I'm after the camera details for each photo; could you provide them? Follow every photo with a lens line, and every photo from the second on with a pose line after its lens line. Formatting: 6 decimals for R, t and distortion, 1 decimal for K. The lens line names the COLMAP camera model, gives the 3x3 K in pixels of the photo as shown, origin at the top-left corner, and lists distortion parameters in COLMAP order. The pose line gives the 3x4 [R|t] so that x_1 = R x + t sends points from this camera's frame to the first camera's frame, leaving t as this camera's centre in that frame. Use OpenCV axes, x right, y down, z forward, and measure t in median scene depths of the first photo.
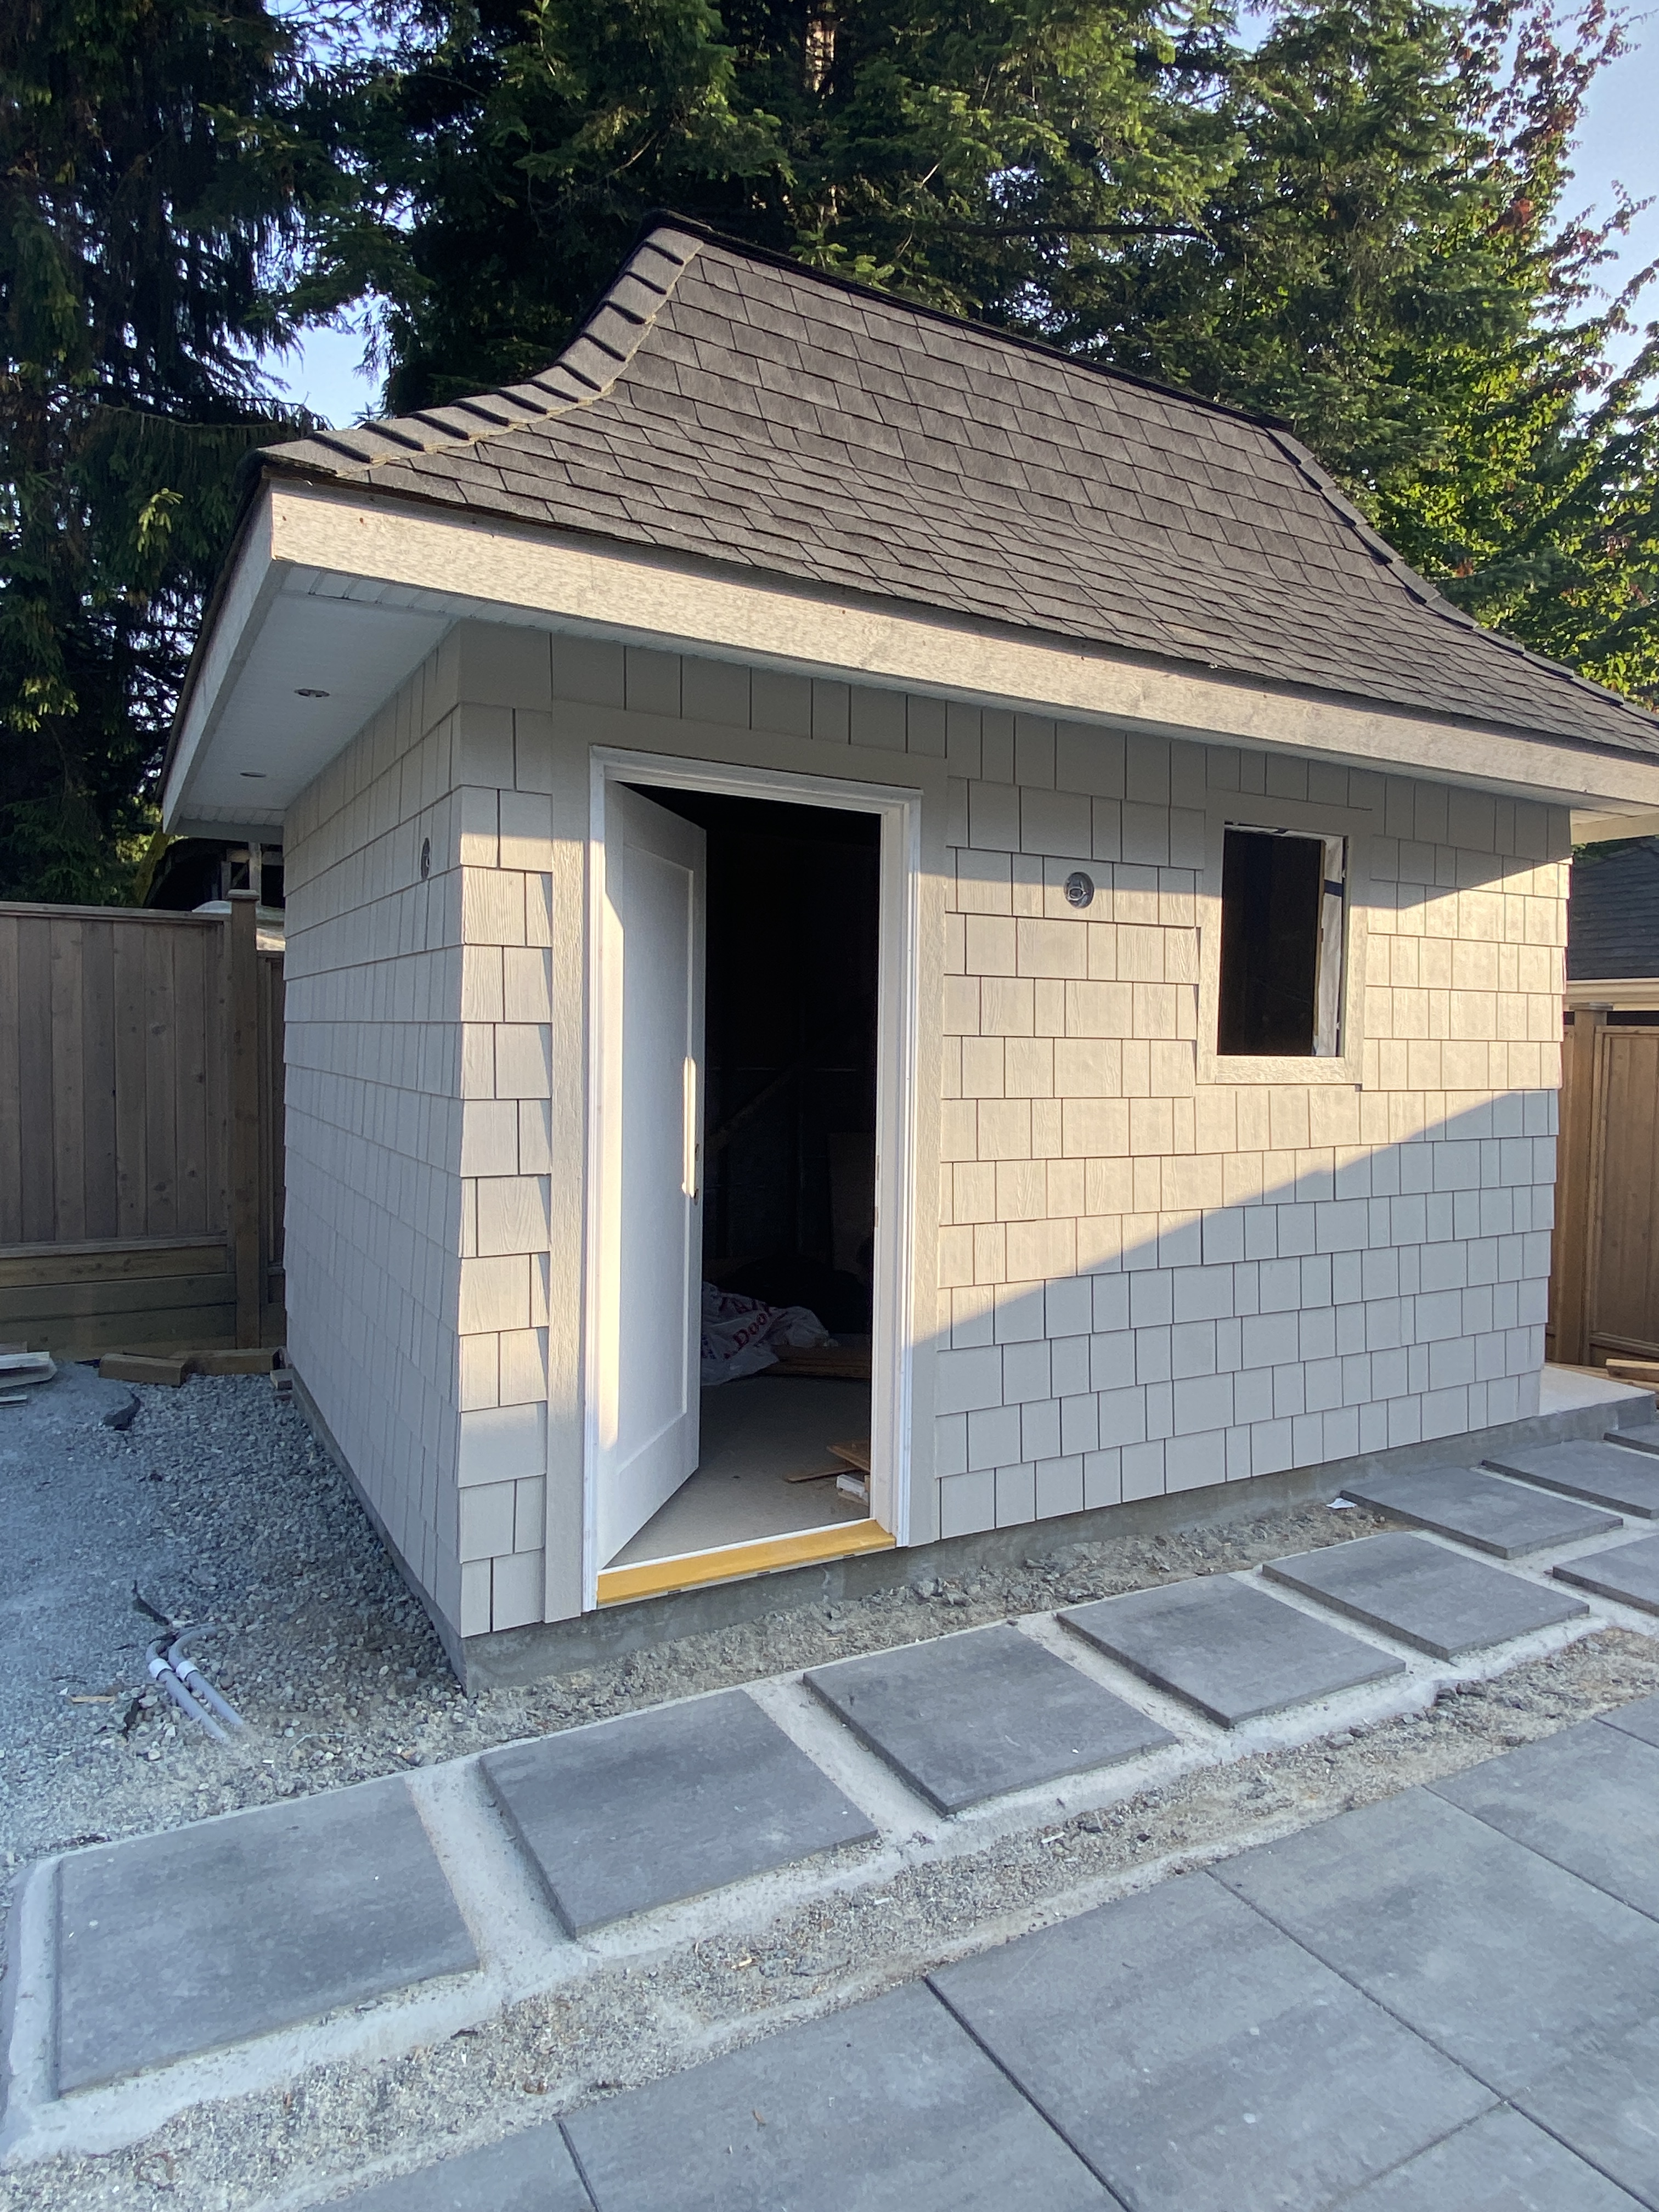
lens RADIAL K [[1314.8, 0, 814.8], [0, 1314.8, 1097.4], [0, 0, 1]] dist [0.065782, -0.052946]
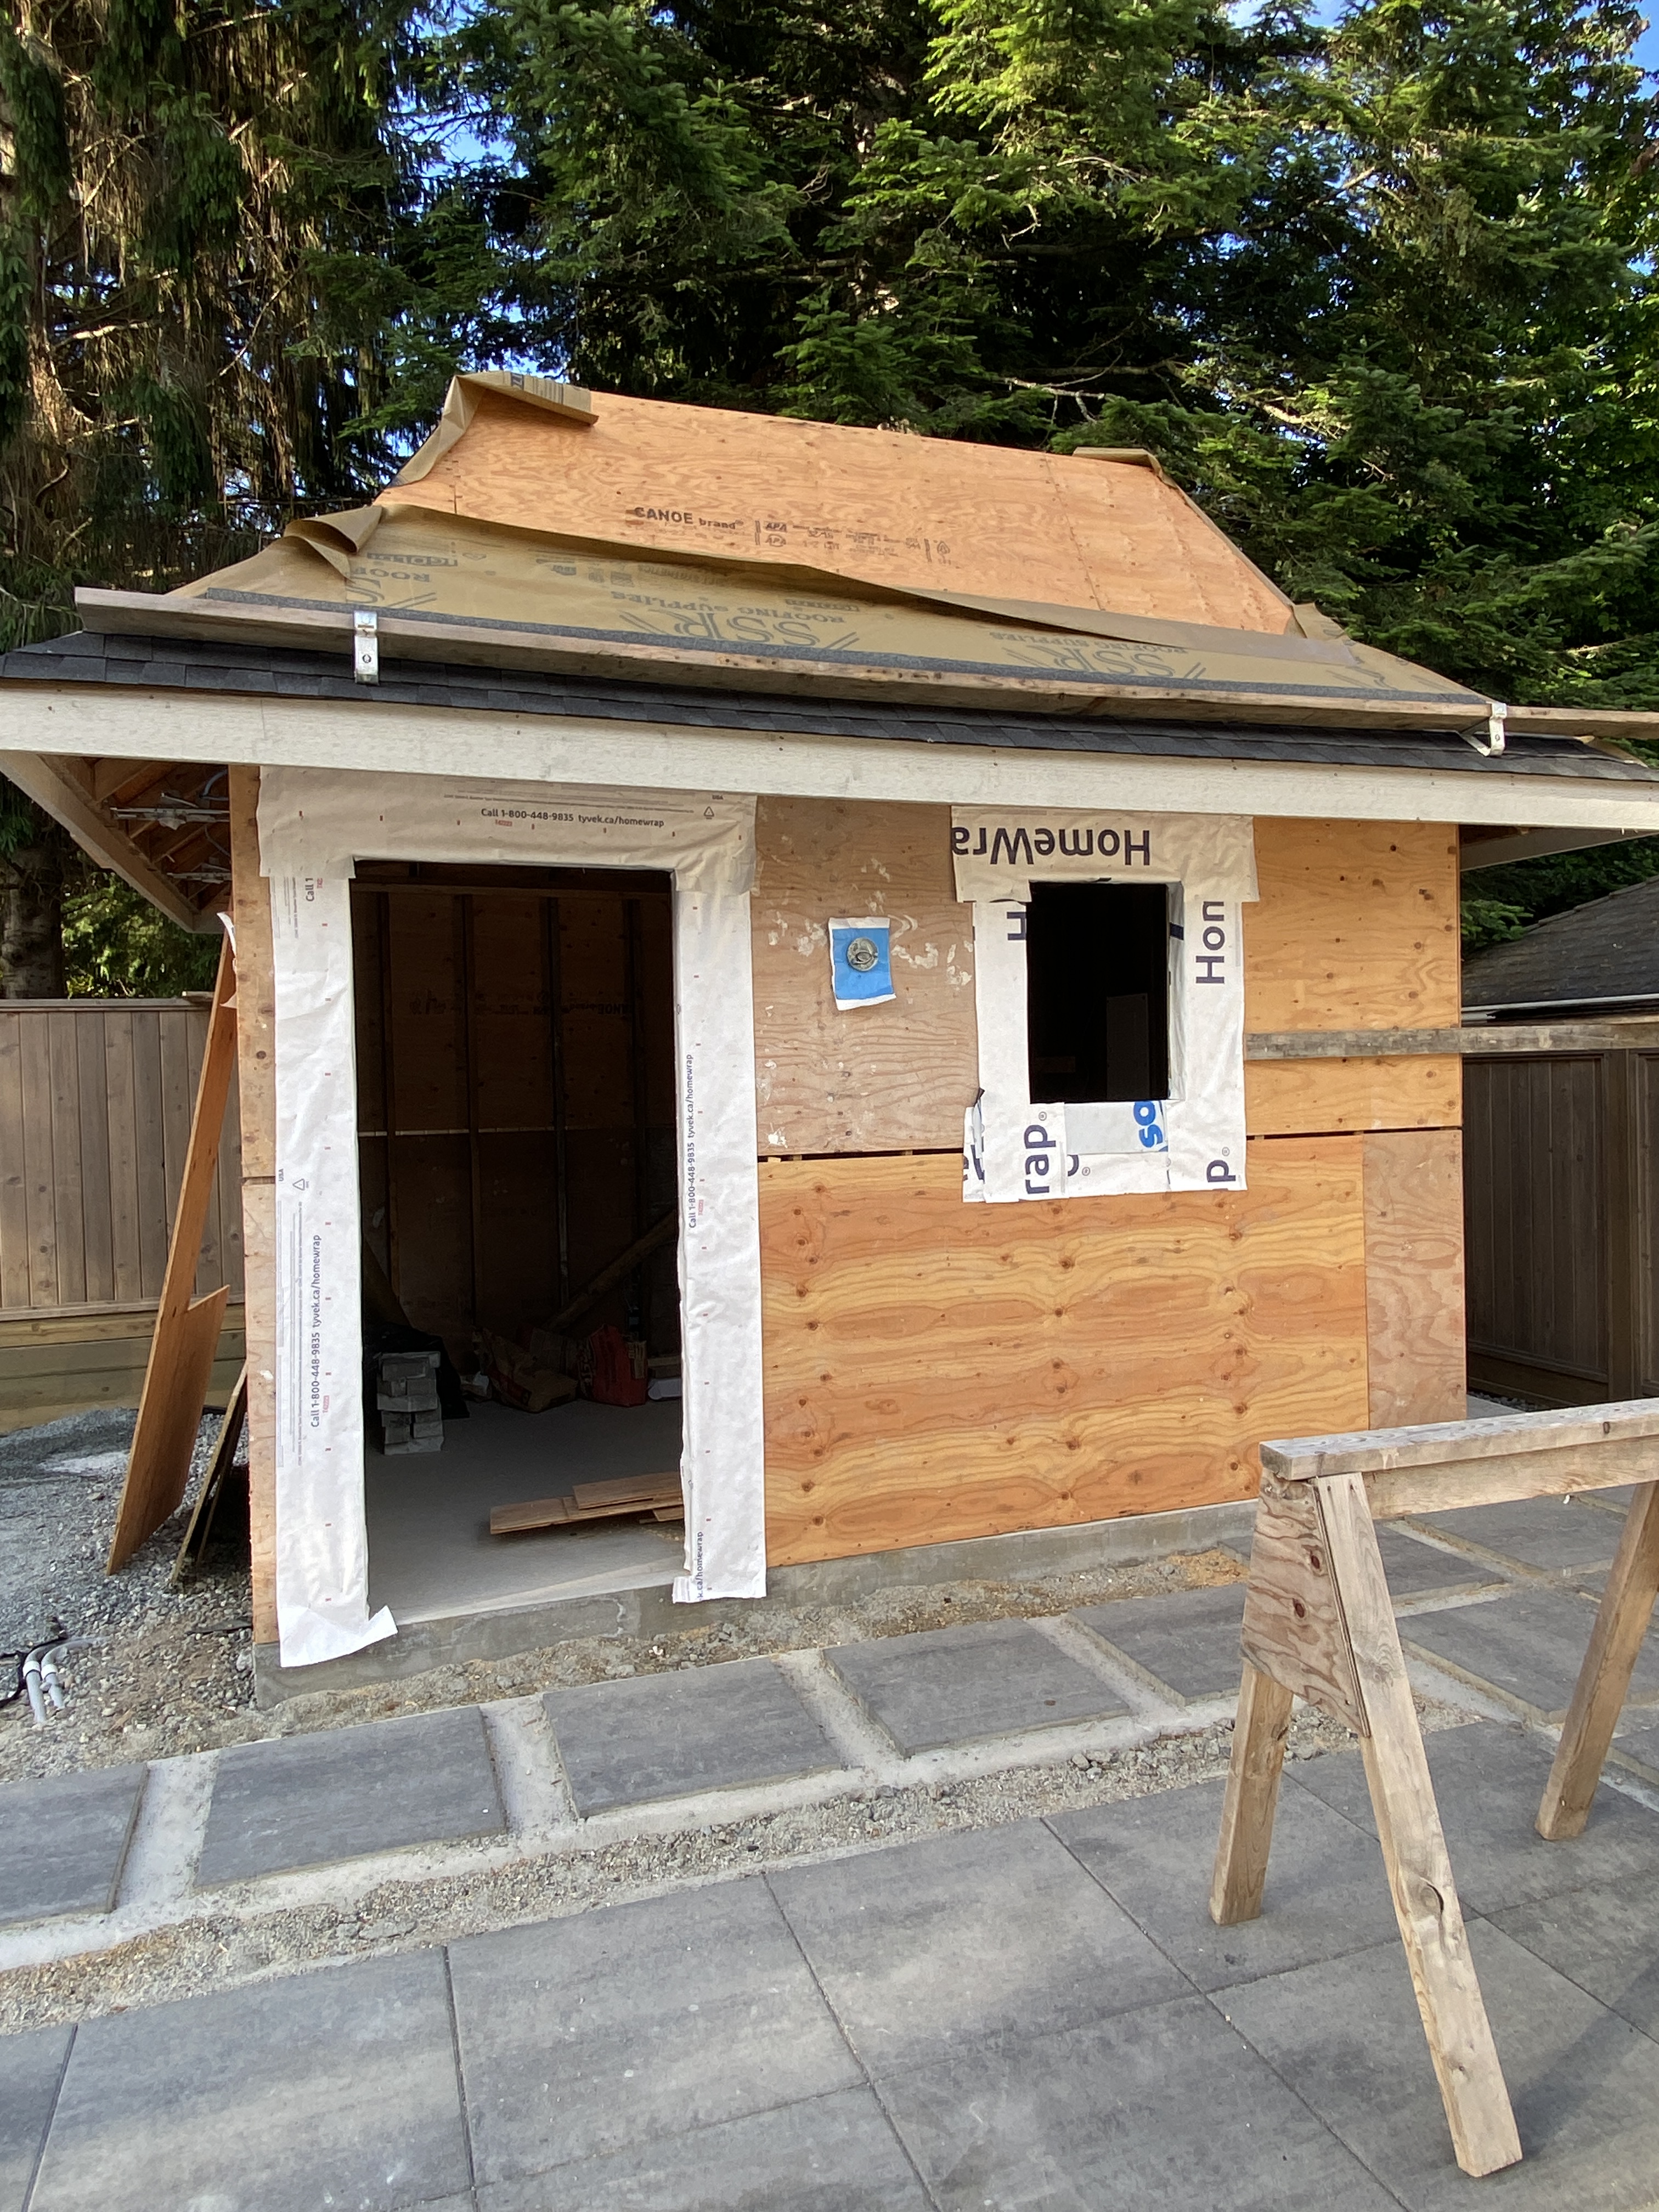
lens RADIAL K [[1370.1, 0, 833.0], [0, 1370.1, 1097.0], [0, 0, 1]] dist [0.068293, -0.084260]
pose [[0.983544, -0.037148, -0.176809, 0.393195], [0.034228, 0.999223, -0.019537, -0.025813], [0.177397, 0.013163, 0.984051, -0.082529]]
